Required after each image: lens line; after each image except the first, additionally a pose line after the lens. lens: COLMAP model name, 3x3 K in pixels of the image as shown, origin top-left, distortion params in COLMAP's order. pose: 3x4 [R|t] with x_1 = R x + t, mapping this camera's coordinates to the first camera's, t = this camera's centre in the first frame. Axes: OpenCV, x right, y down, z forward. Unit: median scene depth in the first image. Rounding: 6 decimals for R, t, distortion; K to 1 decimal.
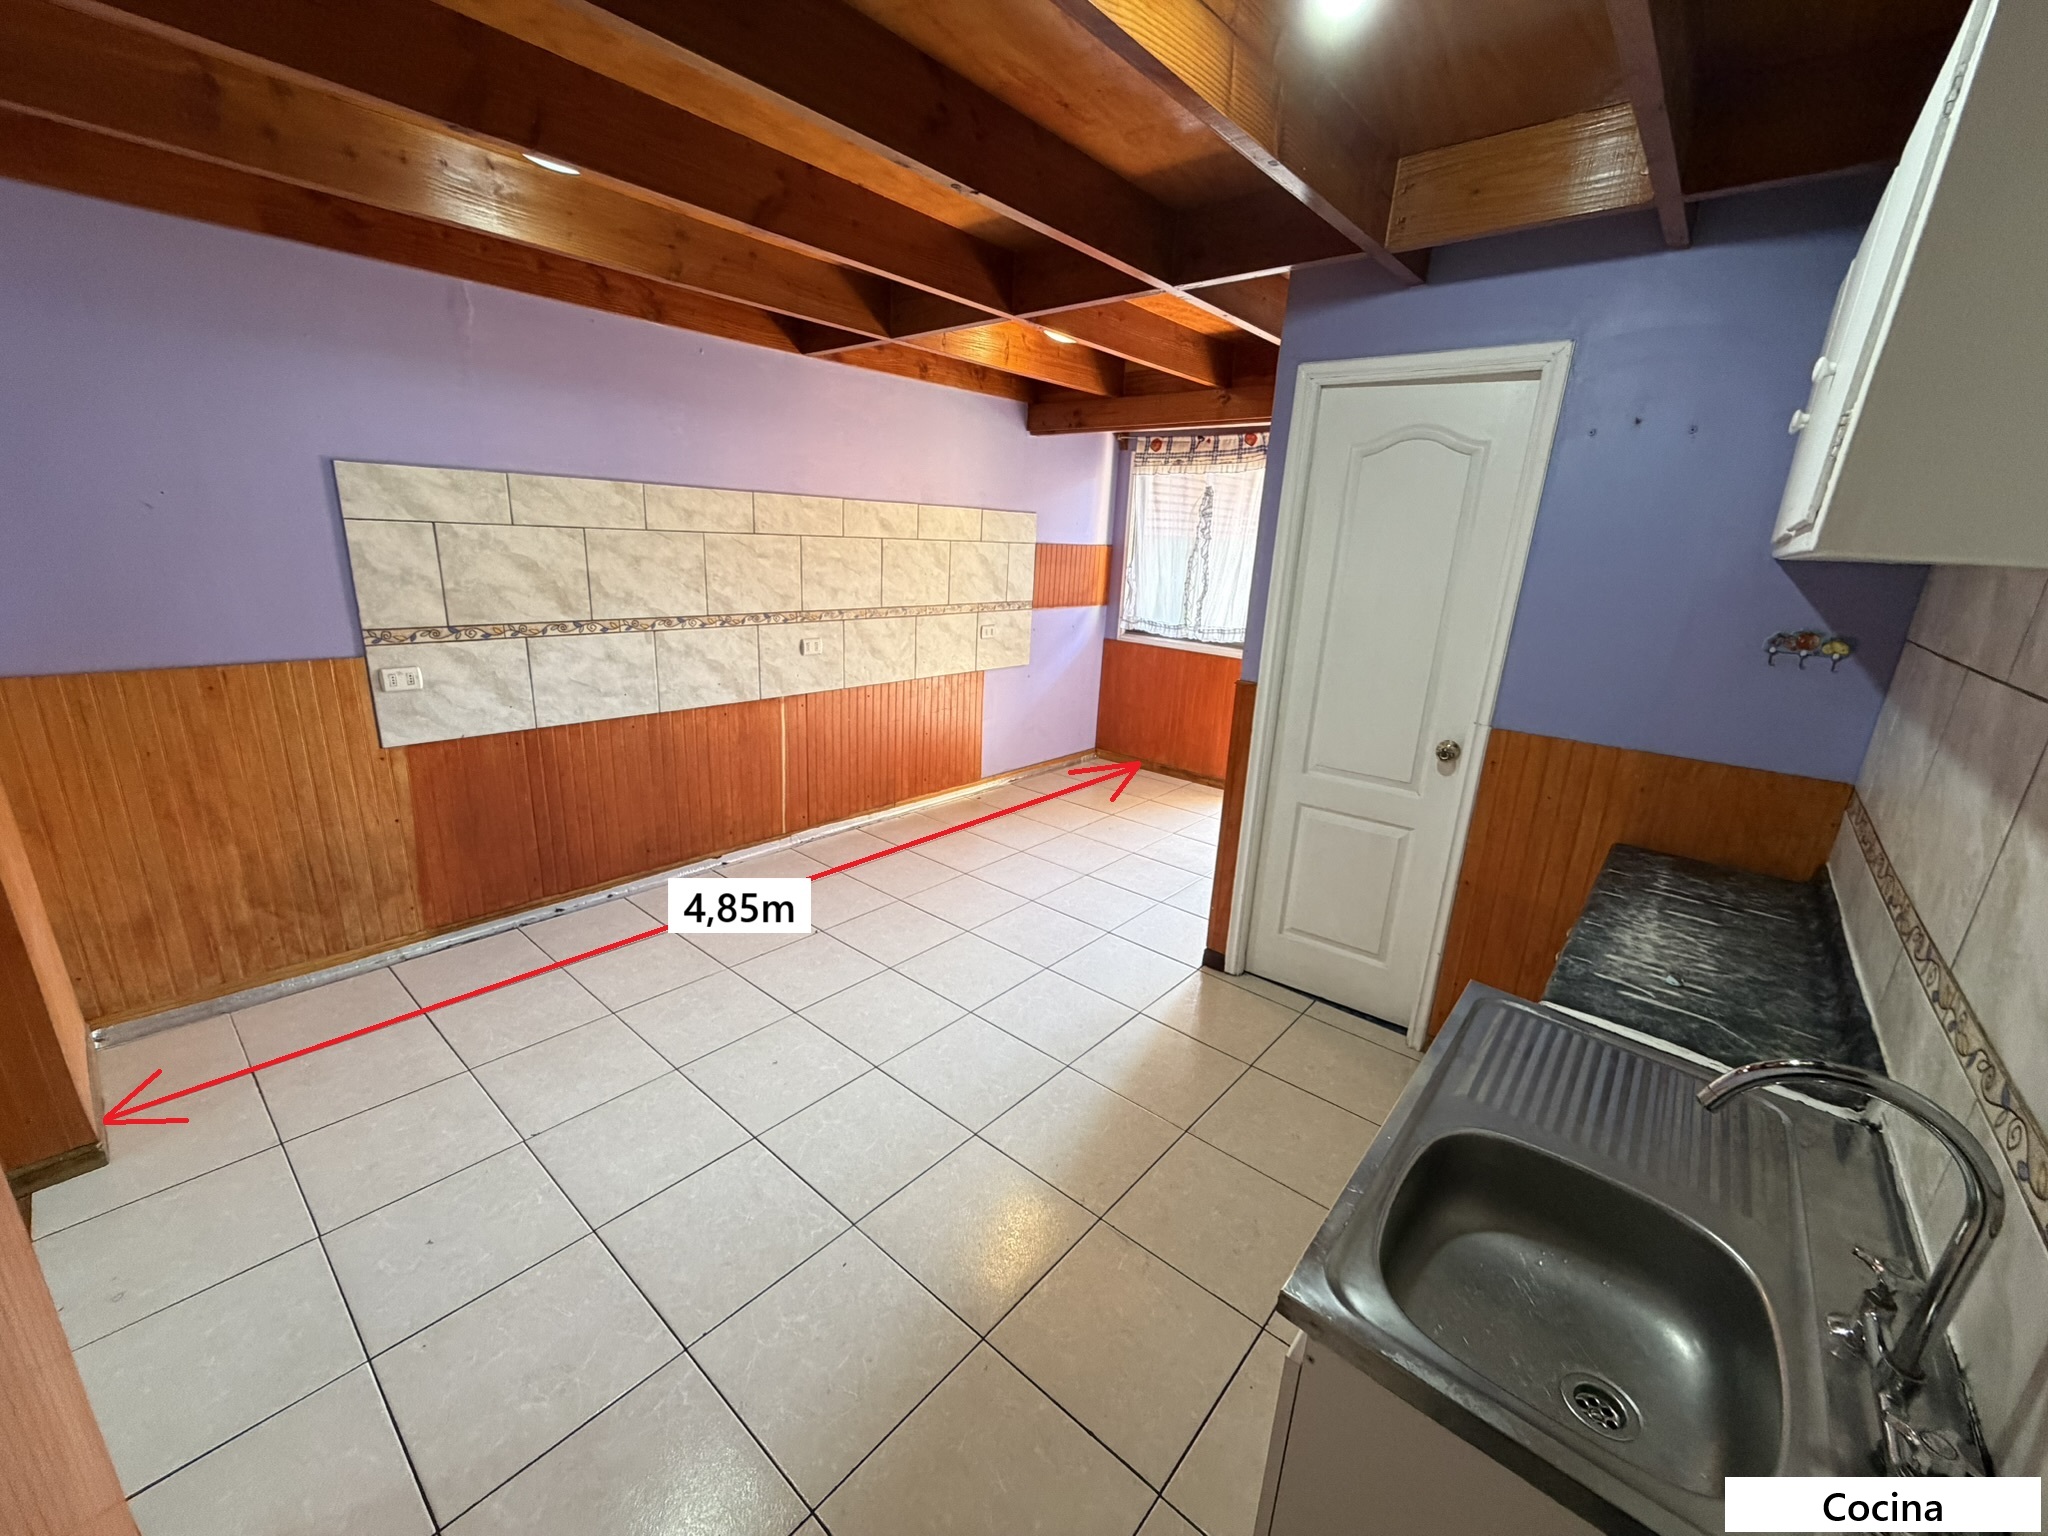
lens RADIAL K [[815.6, 0, 1020.2], [0, 815.6, 772.4], [0, 0, 1]] dist [-0.000681, 0.000471]
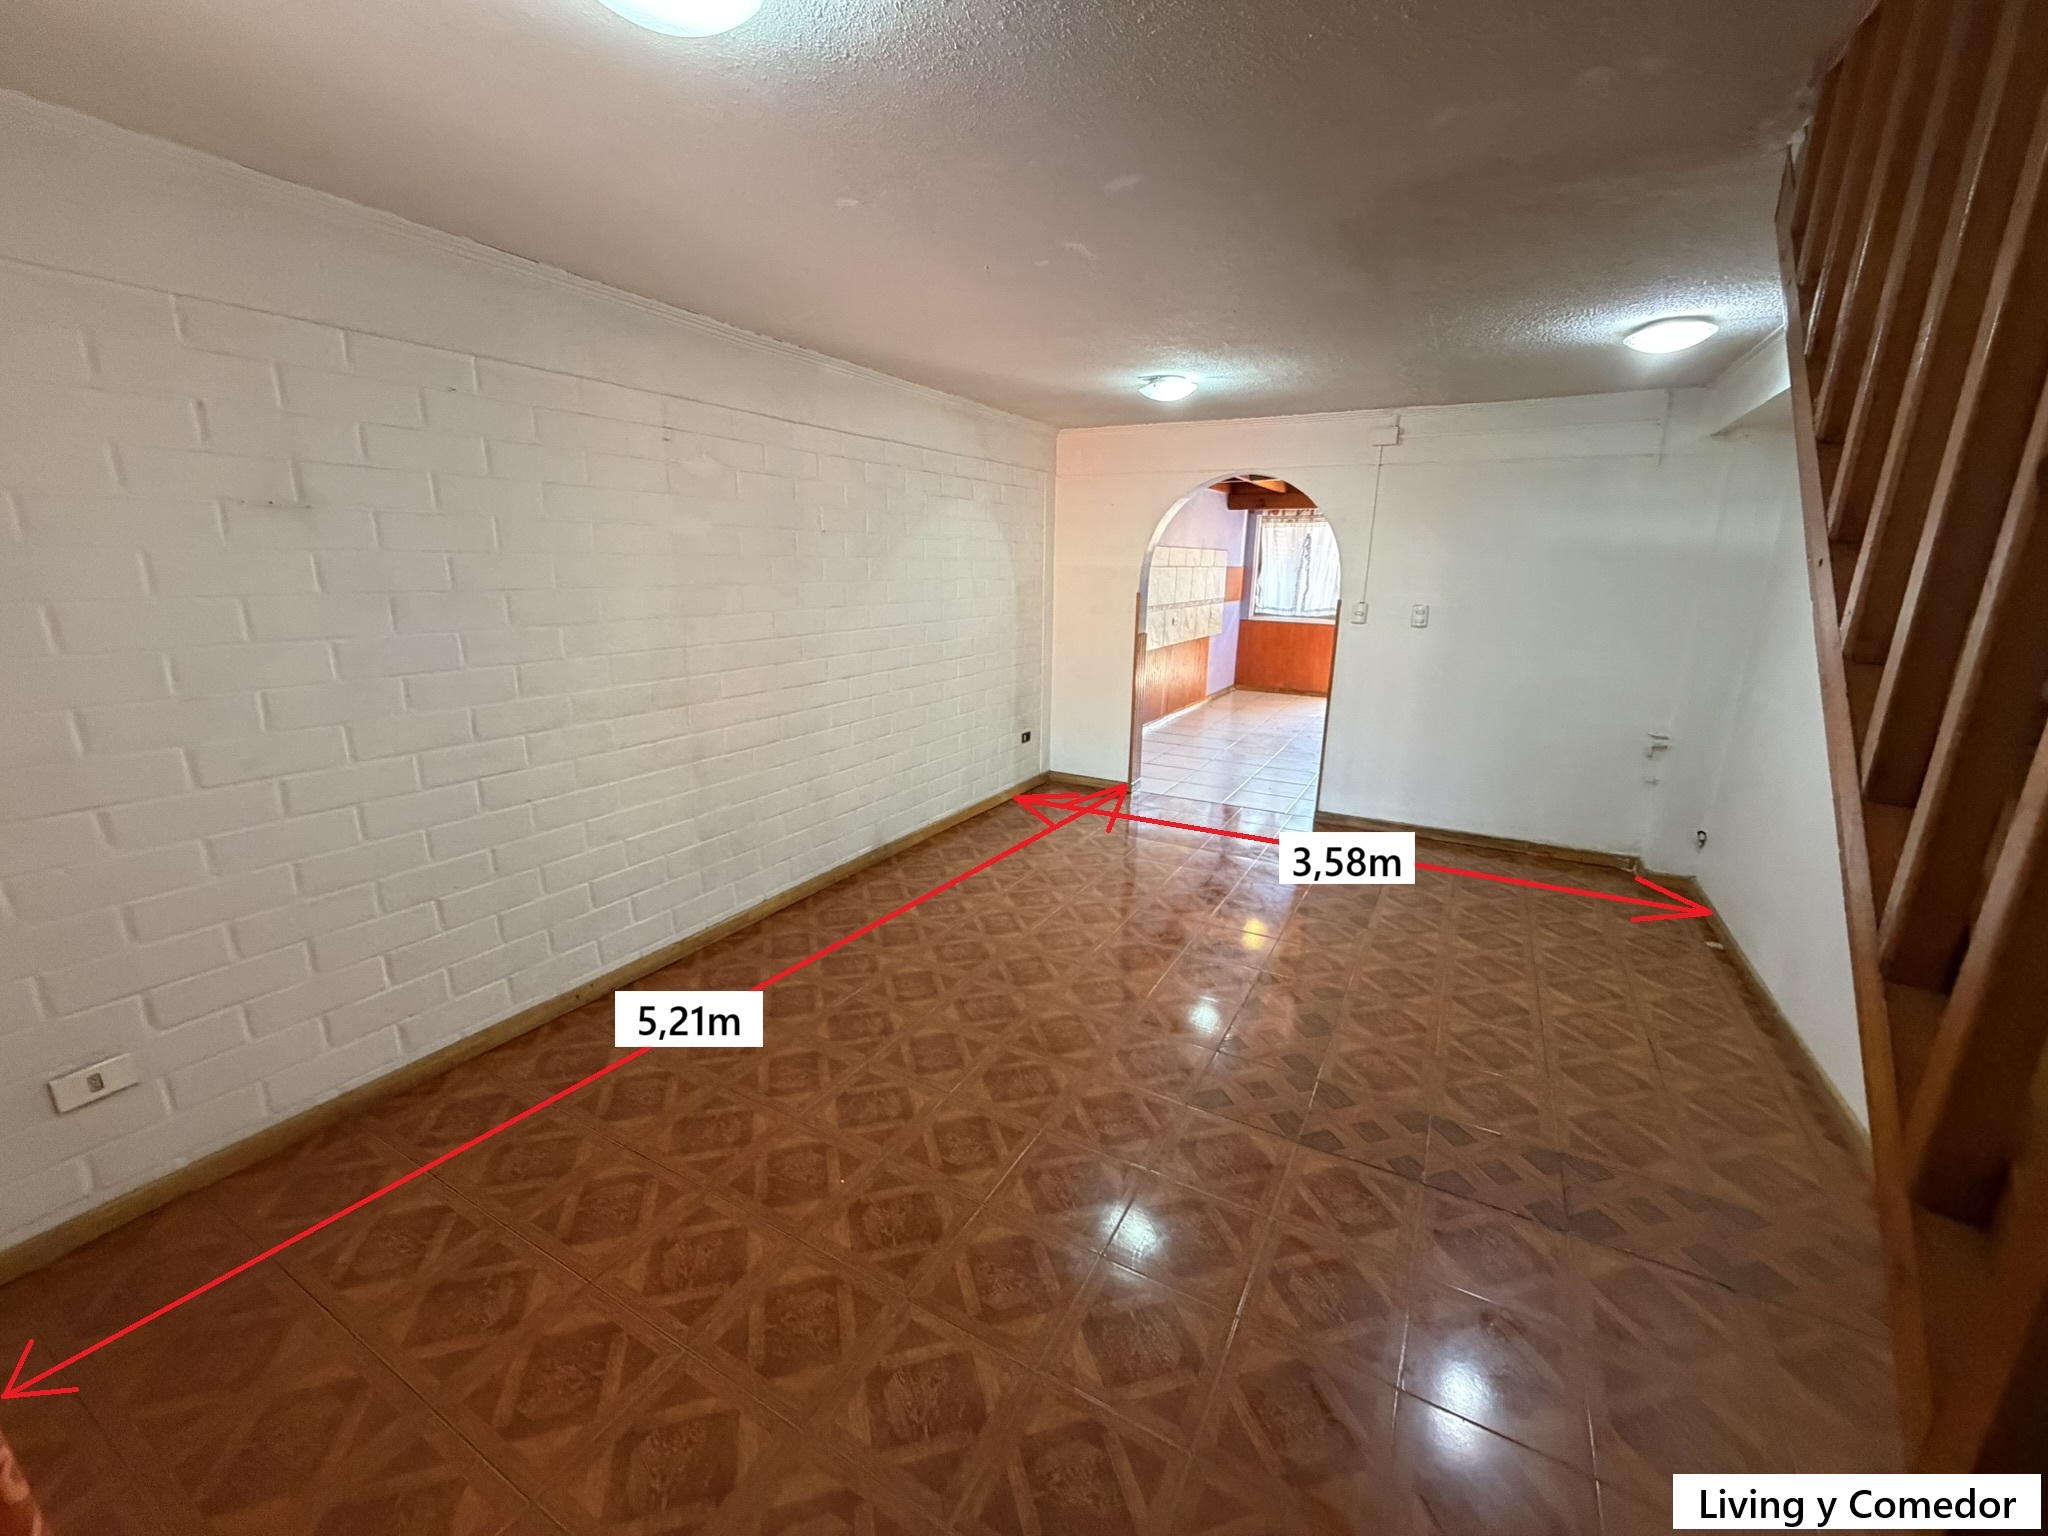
lens RADIAL K [[815.6, 0, 1019.2], [0, 815.6, 773.0], [0, 0, 1]] dist [-0.000681, 0.000471]
pose [[0.978655, -0.086510, 0.186413, -0.812335], [0.091535, 0.995630, -0.018504, 0.172752], [-0.183997, 0.035173, 0.982297, -0.701609]]
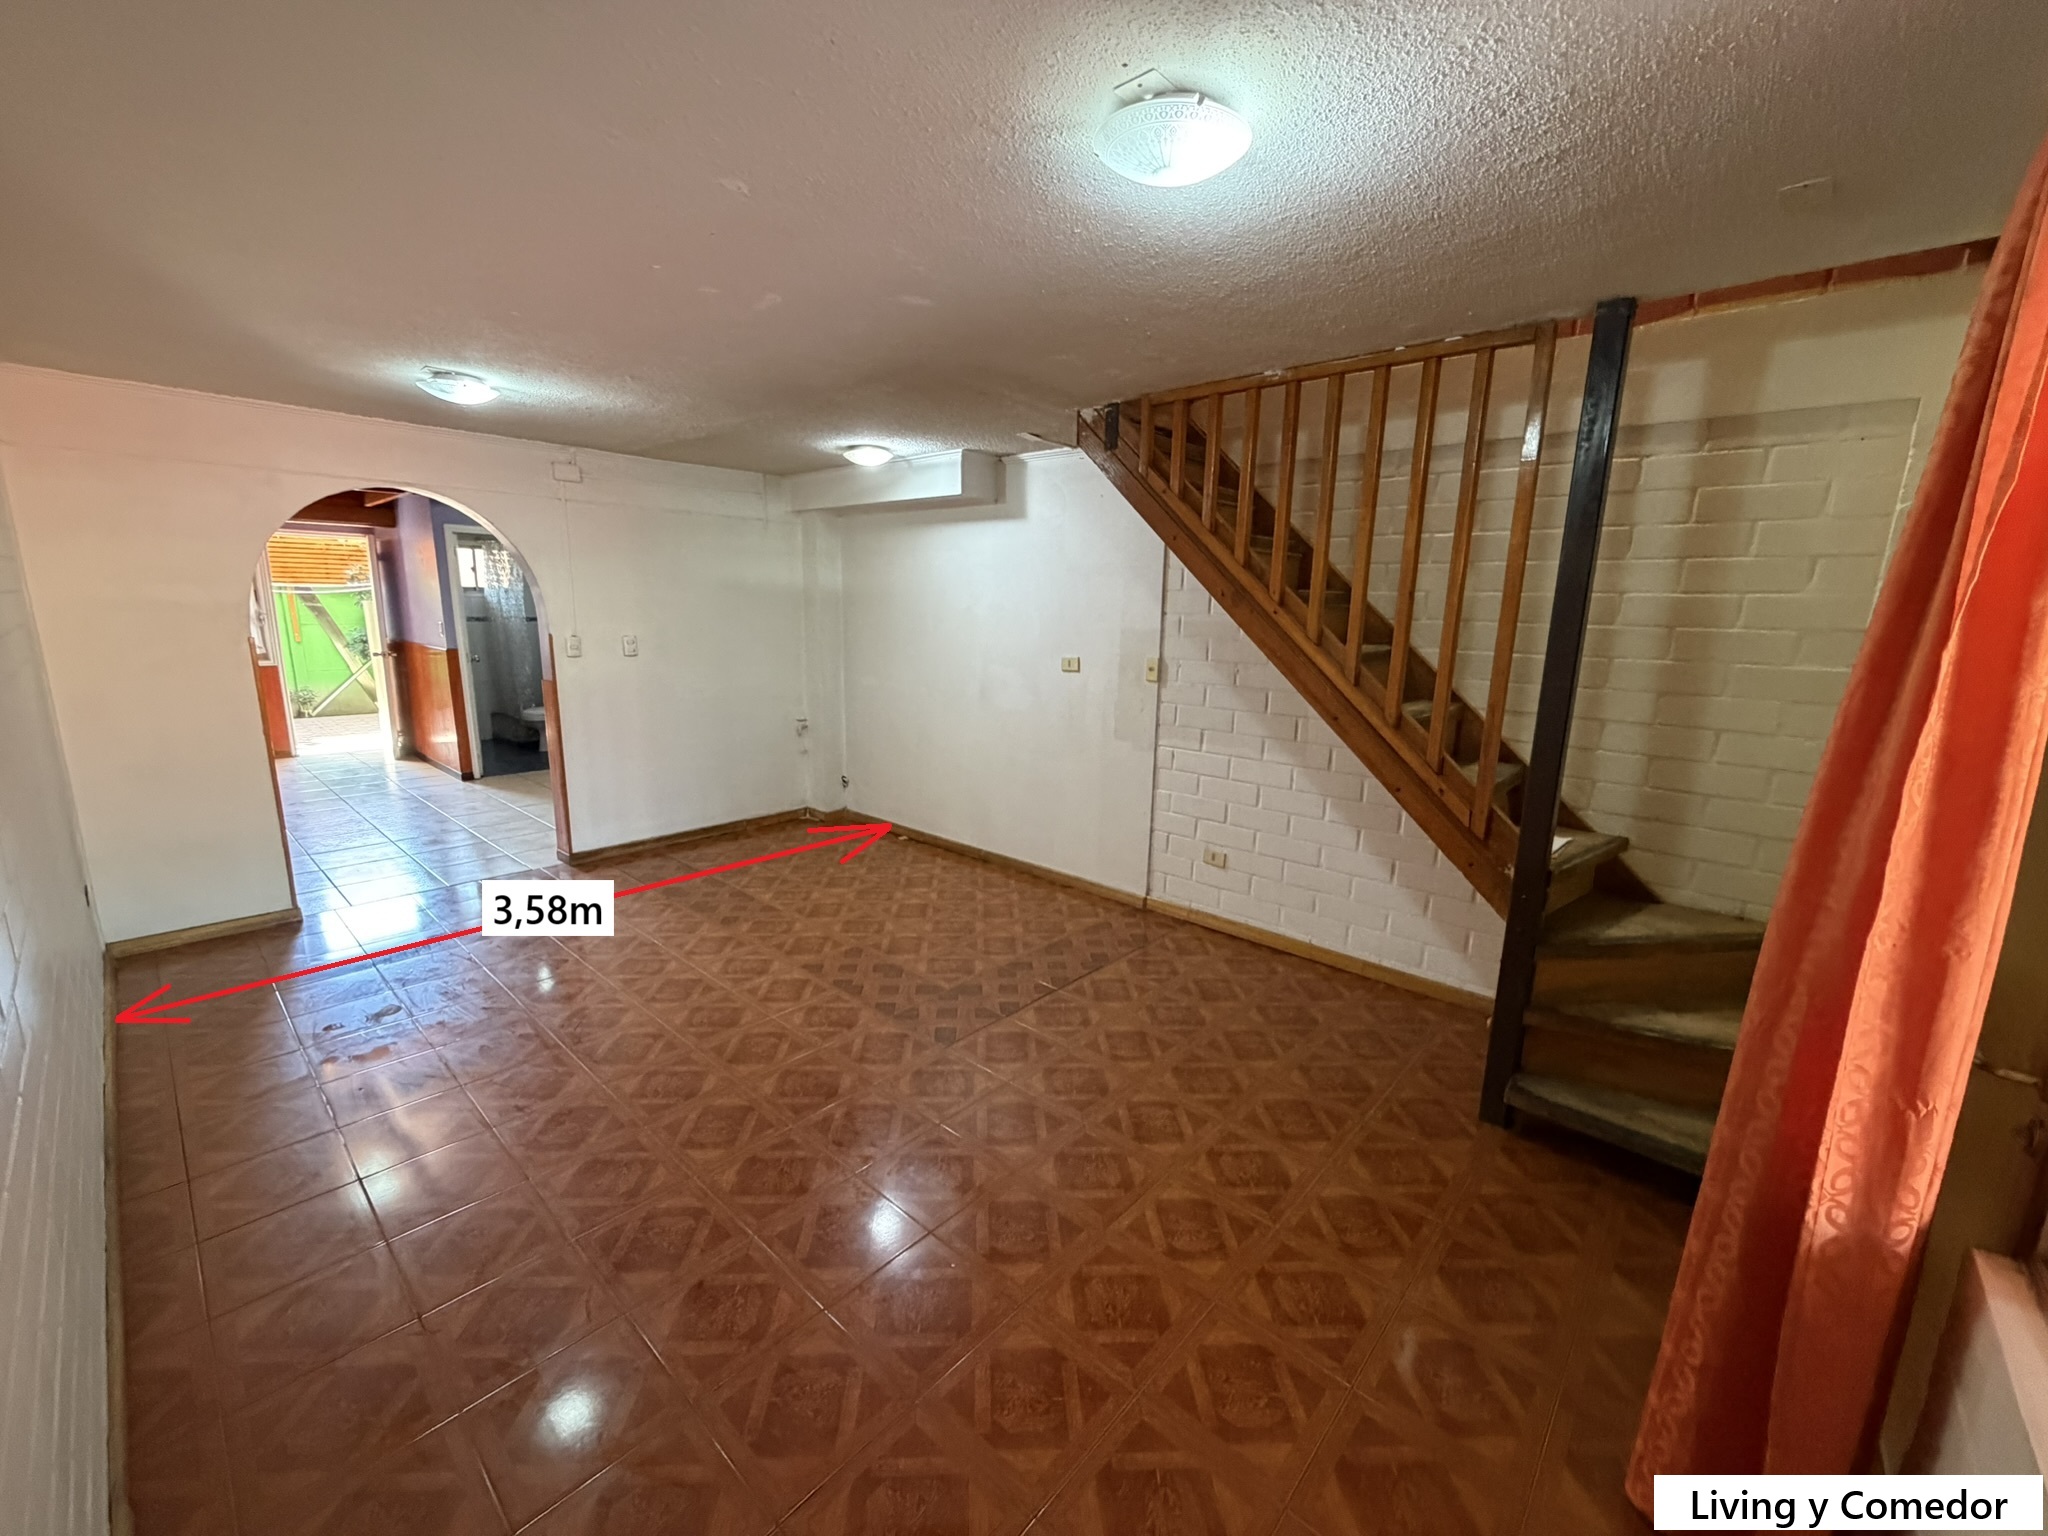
lens RADIAL K [[815.6, 0, 1018.5], [0, 815.6, 769.6], [0, 0, 1]] dist [-0.000681, 0.000471]
pose [[0.029442, -0.246922, 0.968588, -1.462571], [0.266364, 0.935907, 0.230494, -0.038743], [-0.963423, 0.251211, 0.093327, -0.130084]]
